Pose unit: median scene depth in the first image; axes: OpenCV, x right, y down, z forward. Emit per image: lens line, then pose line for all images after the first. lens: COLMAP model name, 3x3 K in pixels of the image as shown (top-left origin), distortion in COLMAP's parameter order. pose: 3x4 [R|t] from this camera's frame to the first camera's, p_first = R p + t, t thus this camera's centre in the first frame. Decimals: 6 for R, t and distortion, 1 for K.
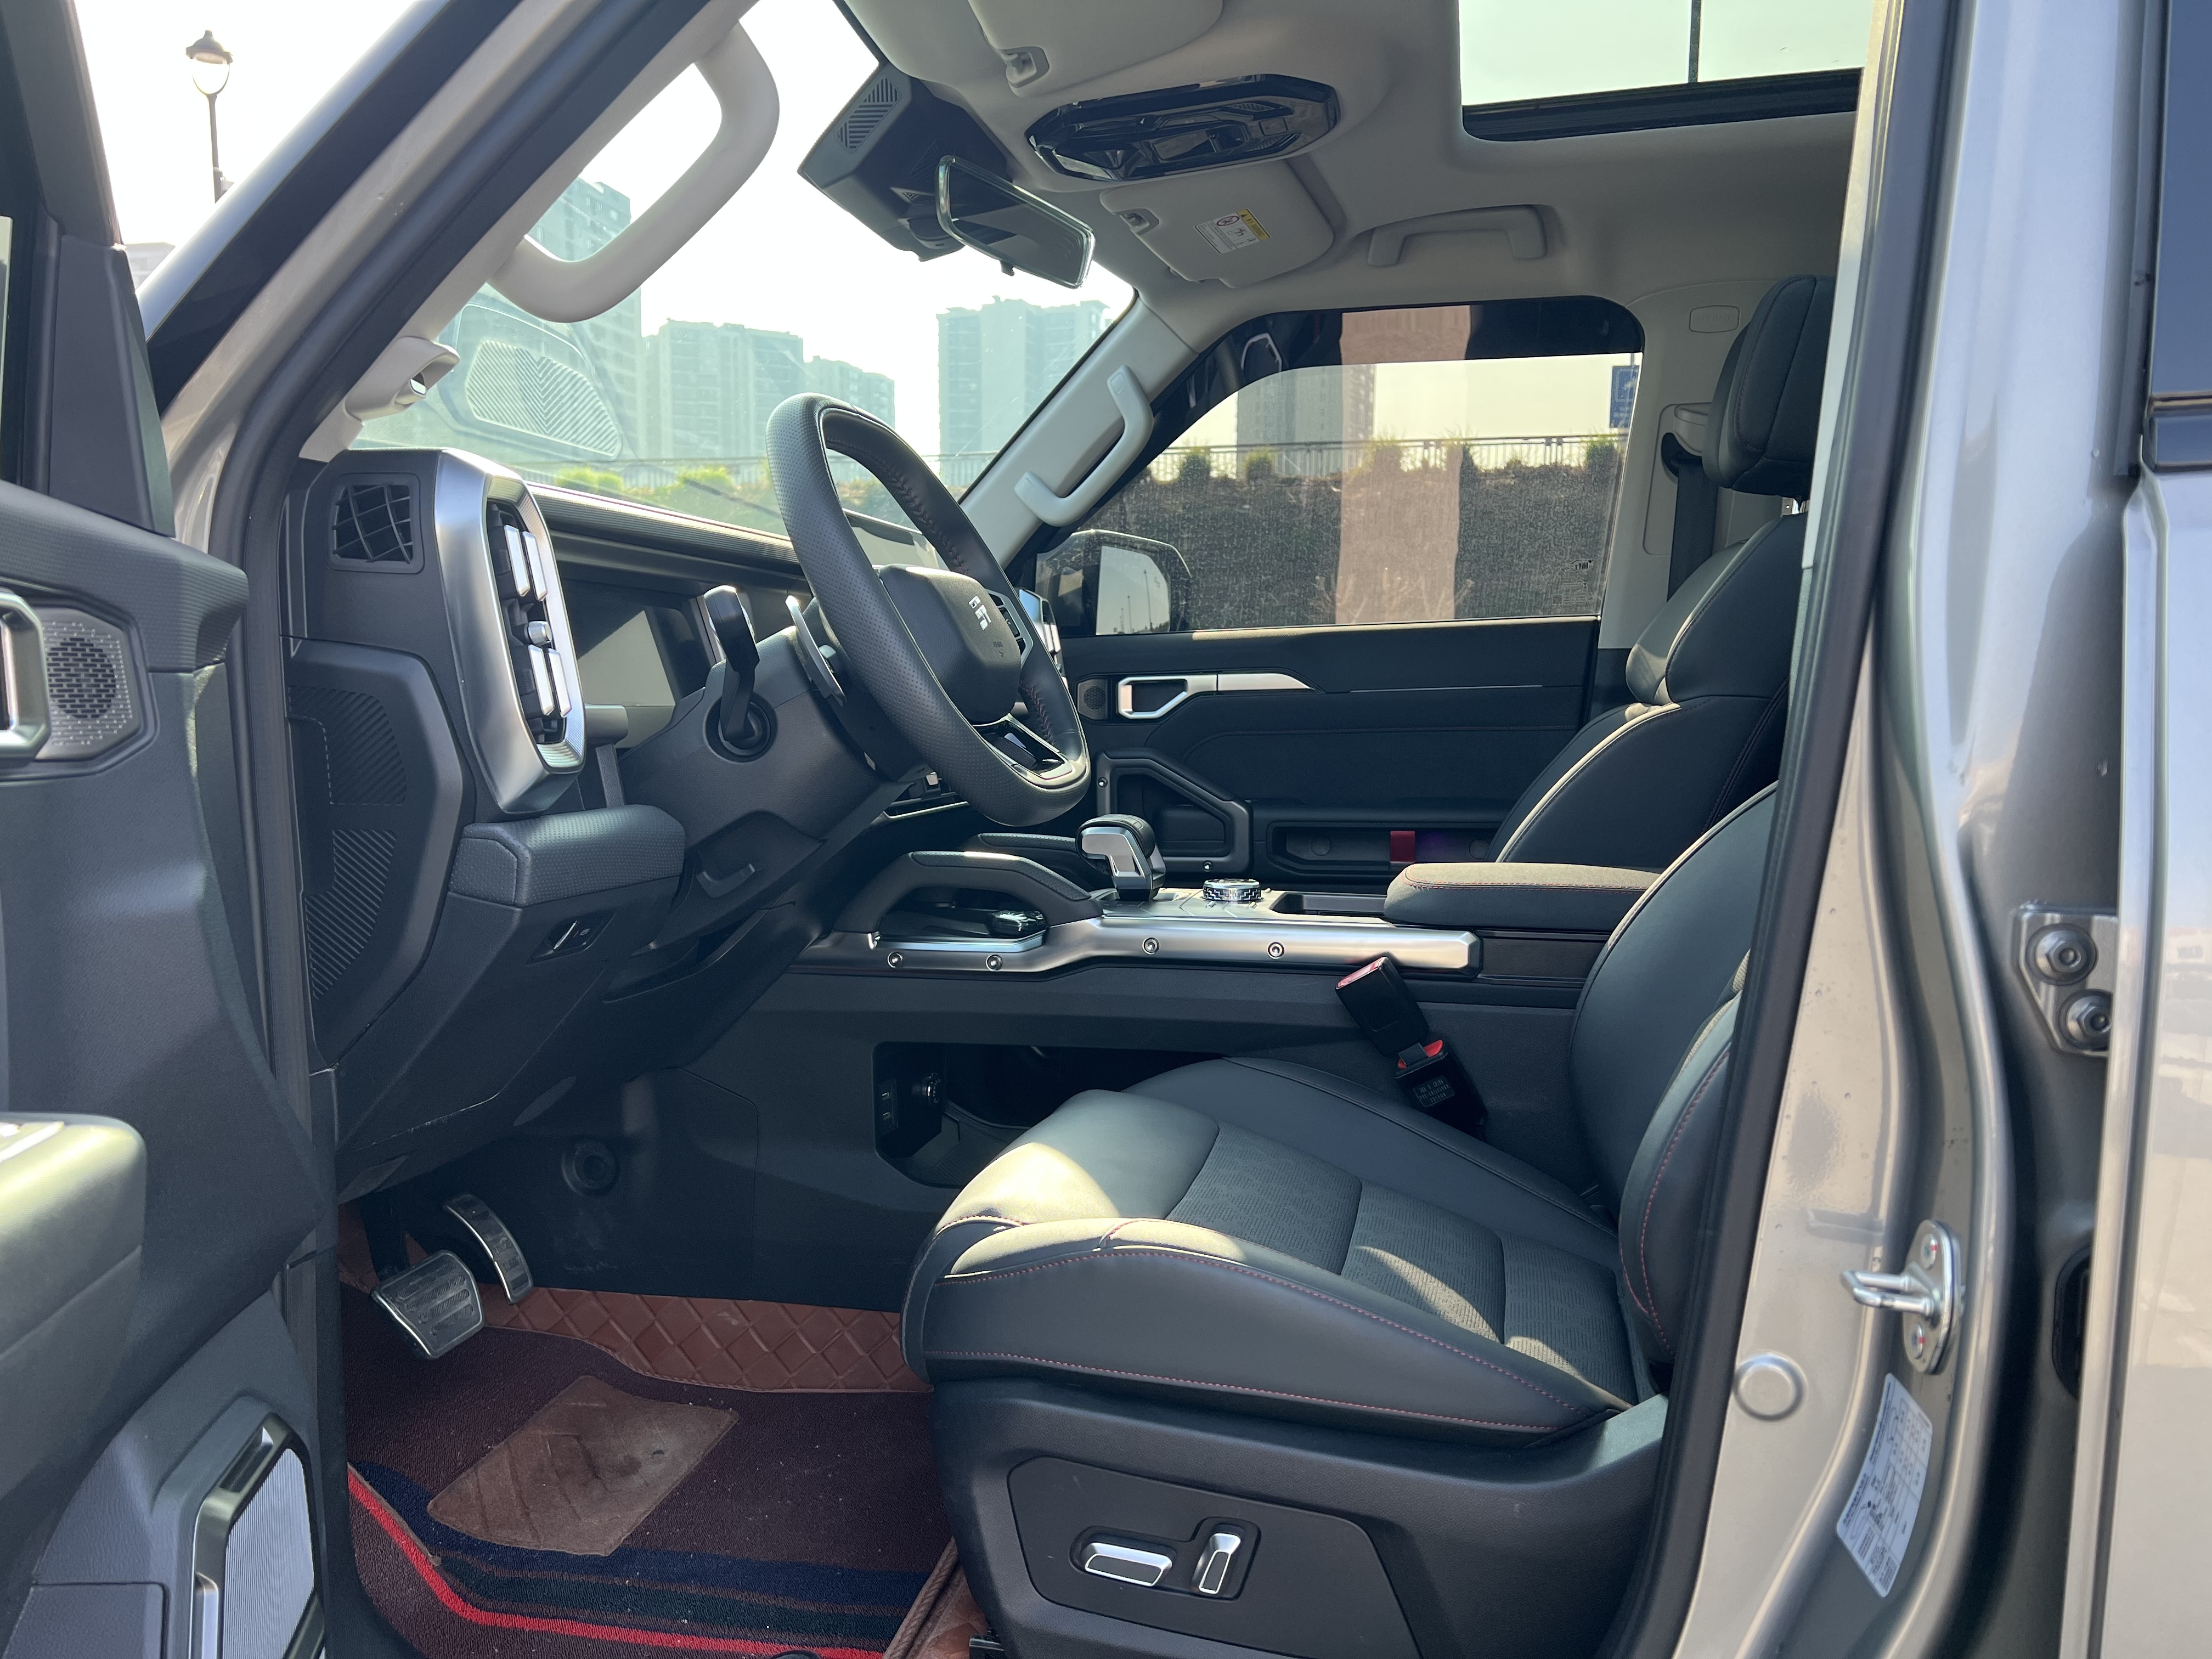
lens RADIAL K [[1670.1, 0, 1106.0], [0, 1670.1, 829.5], [0, 0, 1]] dist [0.047870, -0.068098]
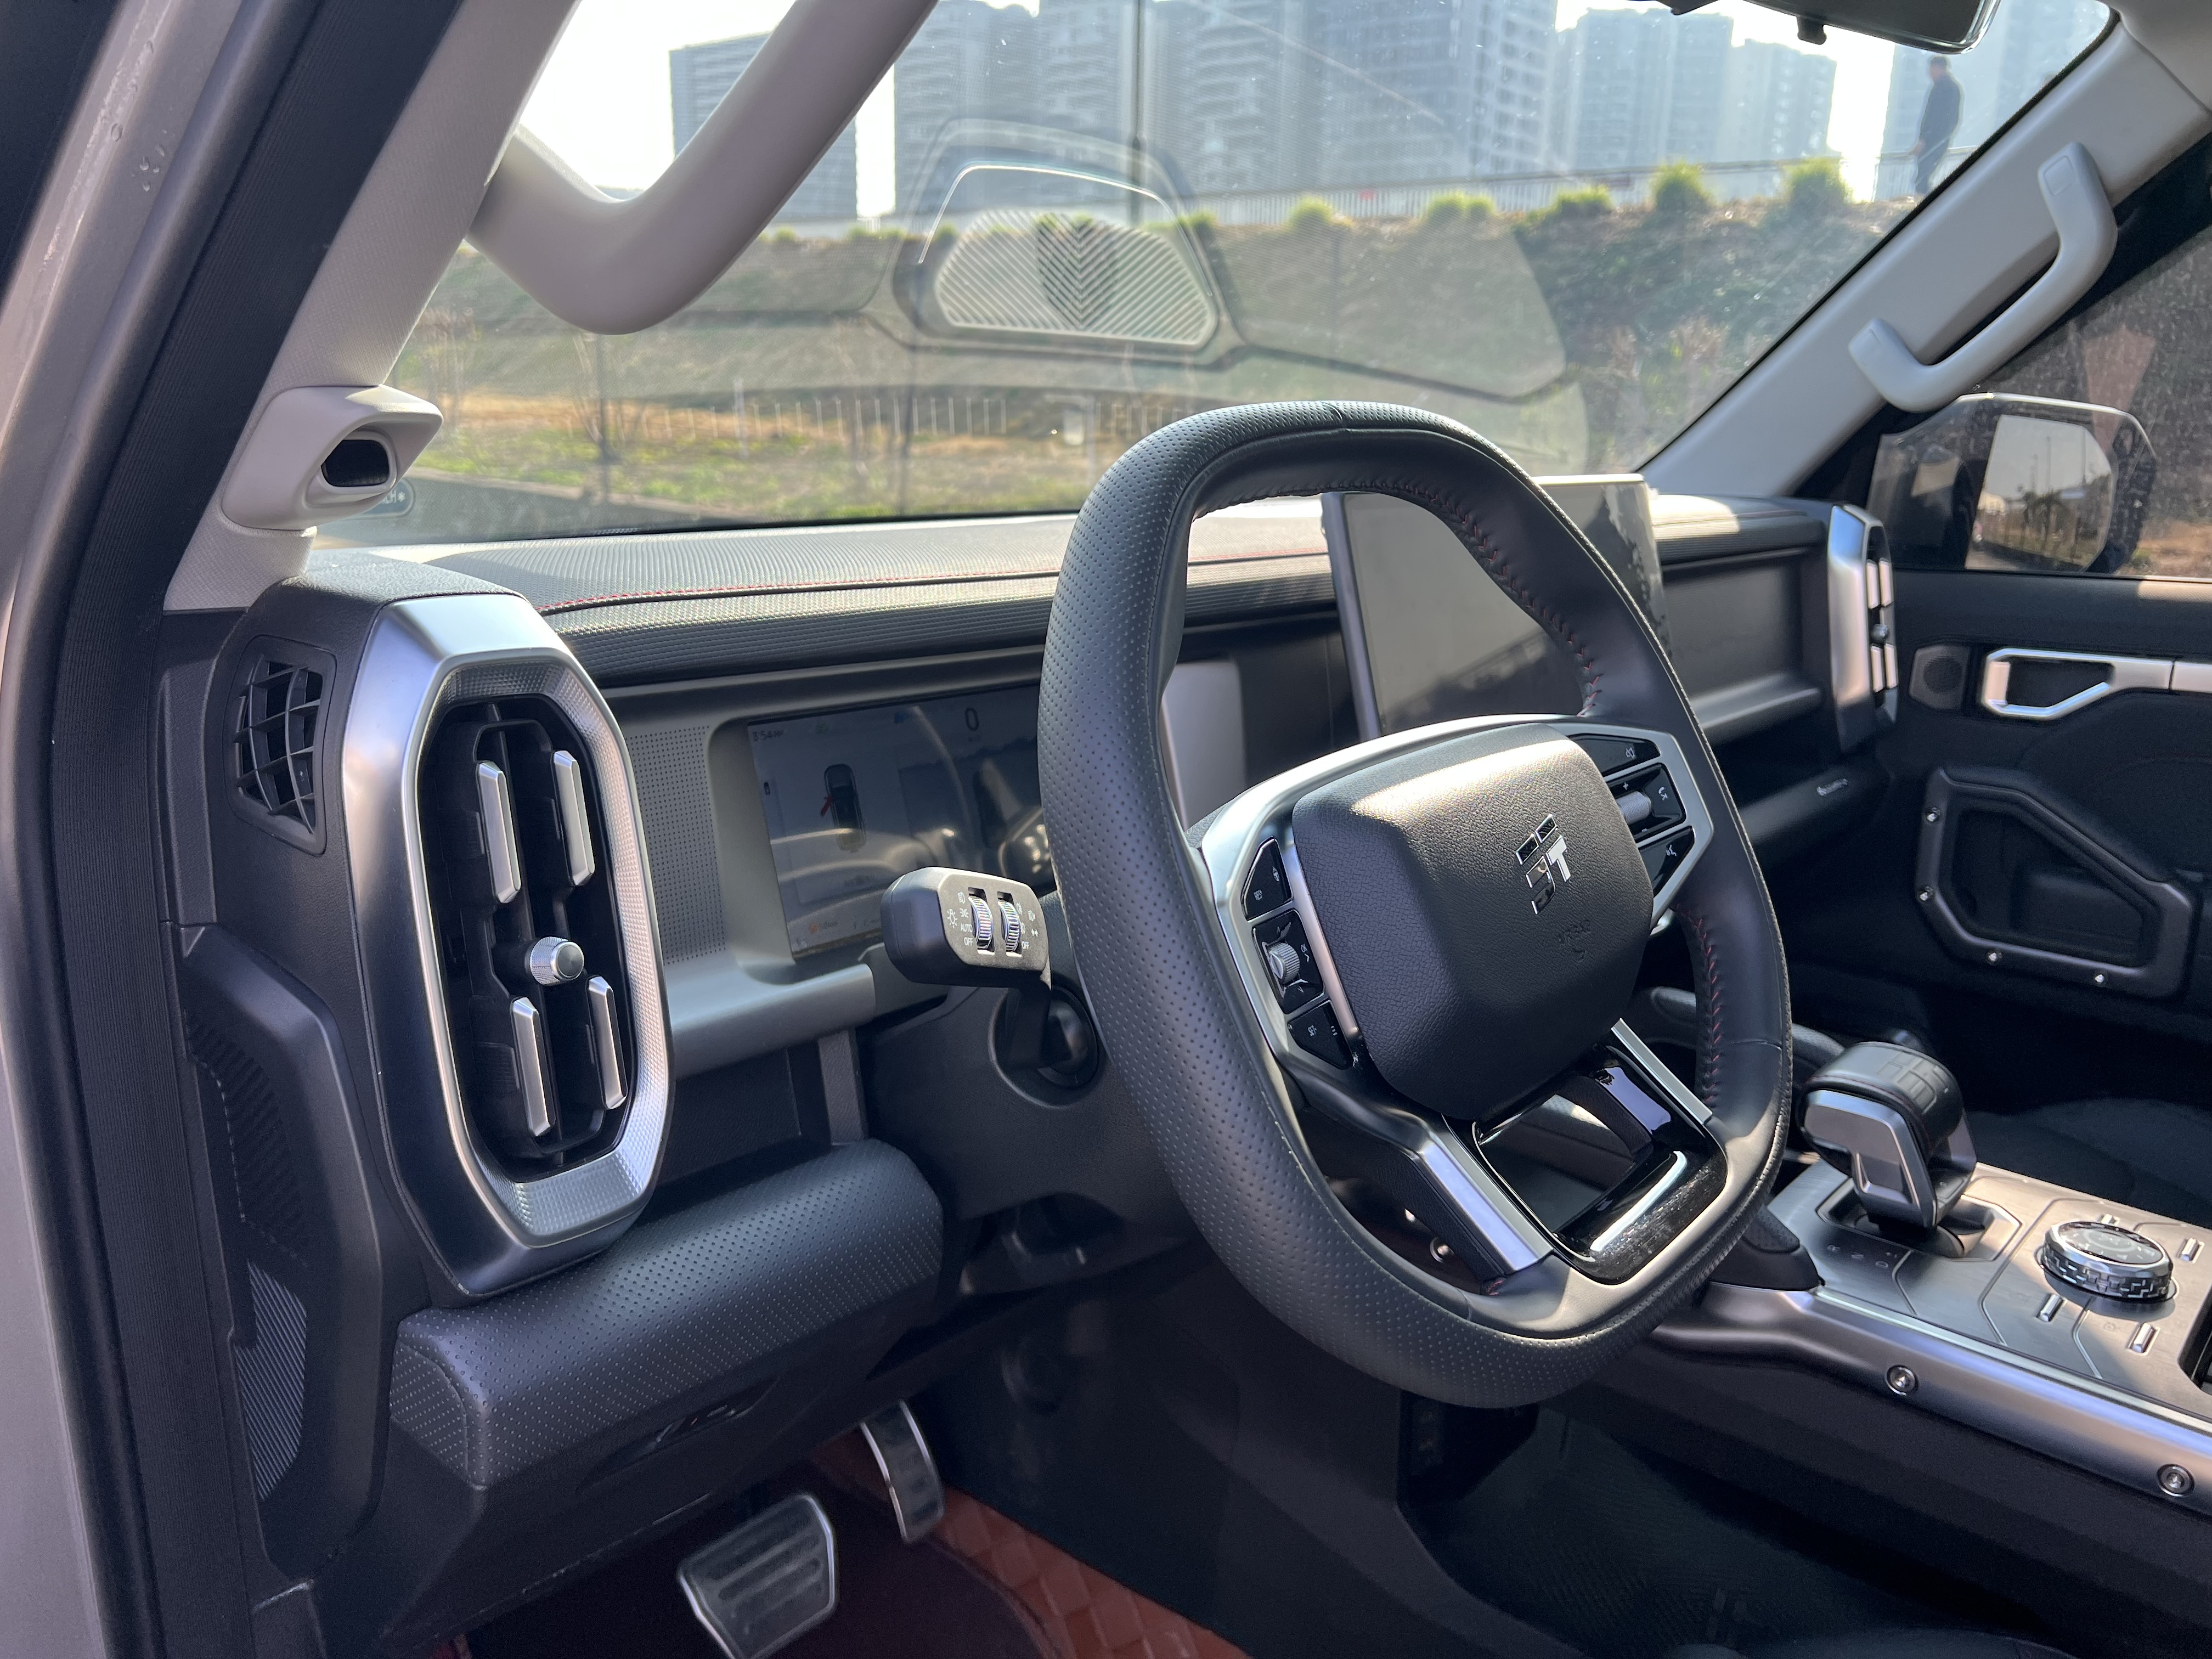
lens RADIAL K [[1686.2, 0, 1116.7], [0, 1686.2, 796.6], [0, 0, 1]] dist [0.025880, -0.004776]
pose [[0.879565, 0.137232, -0.455558, 0.019266], [-0.072349, 0.984942, 0.157018, -0.123659], [0.470247, -0.105148, 0.876249, 0.302205]]
